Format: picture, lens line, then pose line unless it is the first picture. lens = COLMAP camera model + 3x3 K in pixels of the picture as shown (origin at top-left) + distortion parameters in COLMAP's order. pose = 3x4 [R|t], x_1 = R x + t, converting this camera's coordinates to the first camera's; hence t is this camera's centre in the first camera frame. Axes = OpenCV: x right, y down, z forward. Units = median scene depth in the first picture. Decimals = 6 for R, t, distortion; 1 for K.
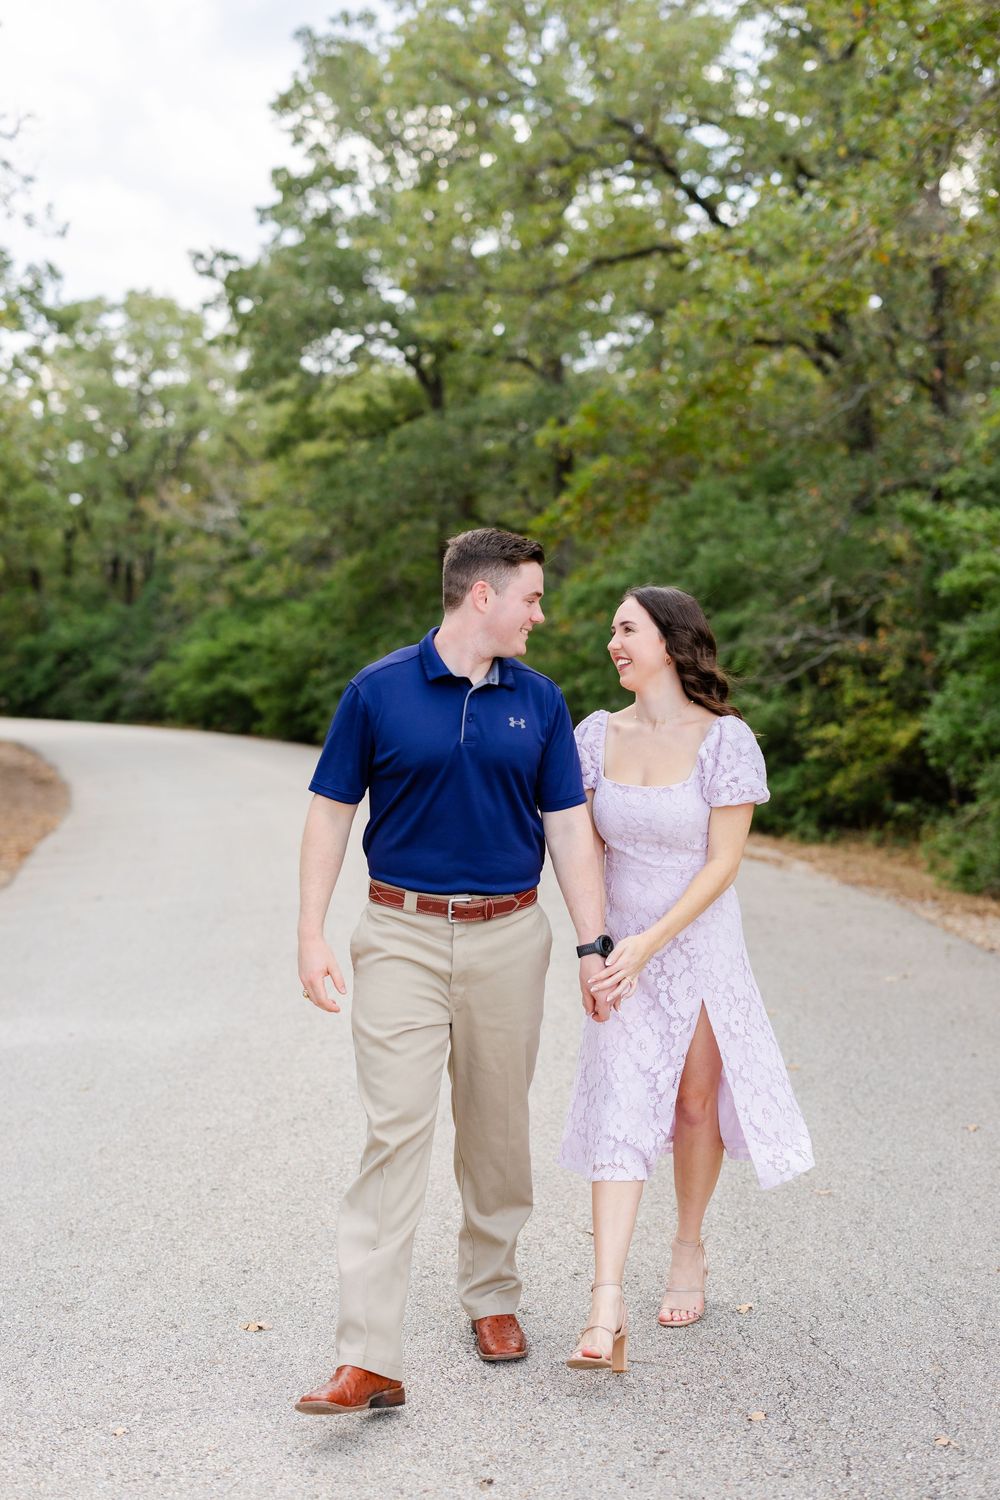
lens RADIAL K [[2034.9, 0, 500.0], [0, 2034.9, 750.0], [0, 0, 1]] dist [-0.019638, -0.000641]
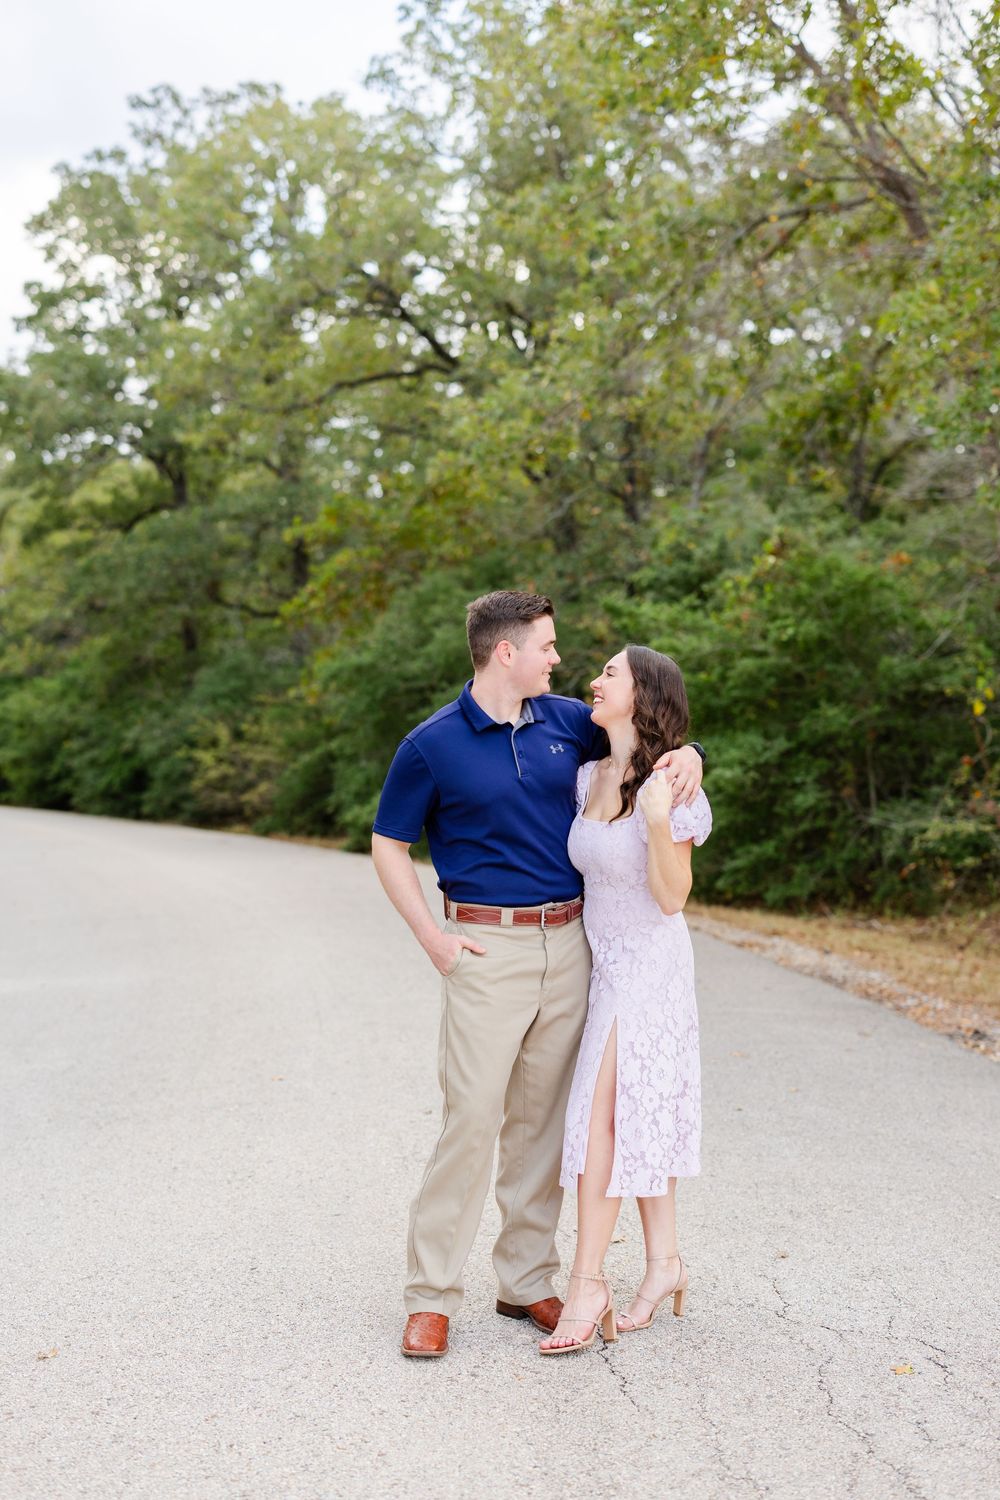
lens RADIAL K [[2241.0, 0, 501.3], [0, 2241.0, 708.5], [0, 0, 1]] dist [0.043889, -0.058010]
pose [[0.988106, -0.010338, 0.153427, -0.051041], [0.019055, 0.998280, -0.055452, 0.015045], [-0.152589, 0.057716, 0.986603, -0.232008]]
